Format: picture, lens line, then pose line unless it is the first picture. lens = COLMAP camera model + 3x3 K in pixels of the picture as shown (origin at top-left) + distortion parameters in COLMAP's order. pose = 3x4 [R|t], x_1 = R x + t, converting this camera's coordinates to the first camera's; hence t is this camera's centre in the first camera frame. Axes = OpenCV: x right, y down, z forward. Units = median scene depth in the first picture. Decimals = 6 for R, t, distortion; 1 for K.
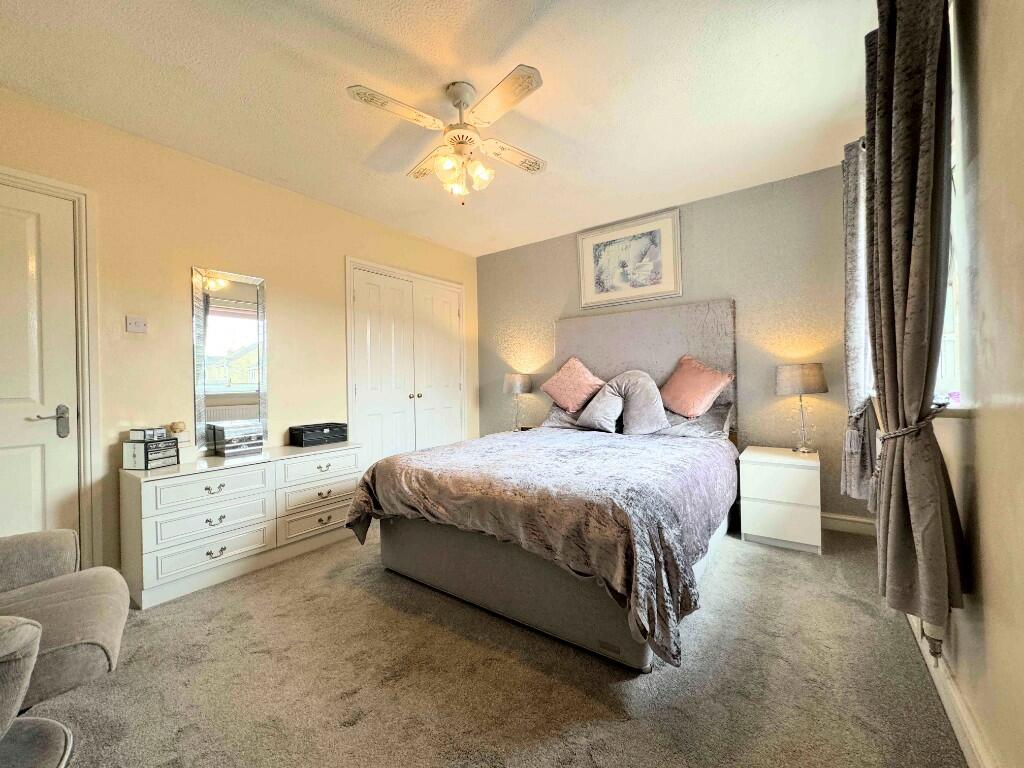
lens RADIAL K [[410.9, 0, 512.0], [0, 410.9, 384.0], [0, 0, 1]] dist [0.003020, 0.000357]
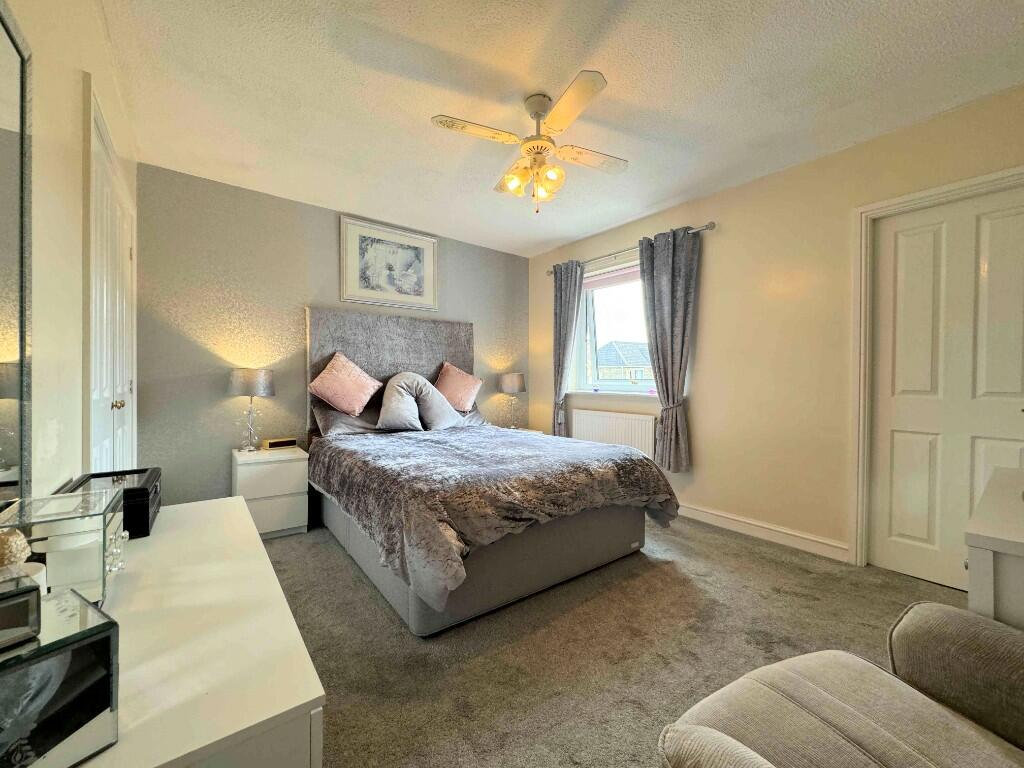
lens RADIAL K [[410.9, 0, 512.0], [0, 410.9, 384.0], [0, 0, 1]] dist [0.003020, 0.000357]
pose [[0.276372, 0.010270, 0.960996, -0.633297], [-0.007530, 0.999935, -0.008521, 0.004815], [-0.961021, -0.004881, 0.276431, 0.432308]]
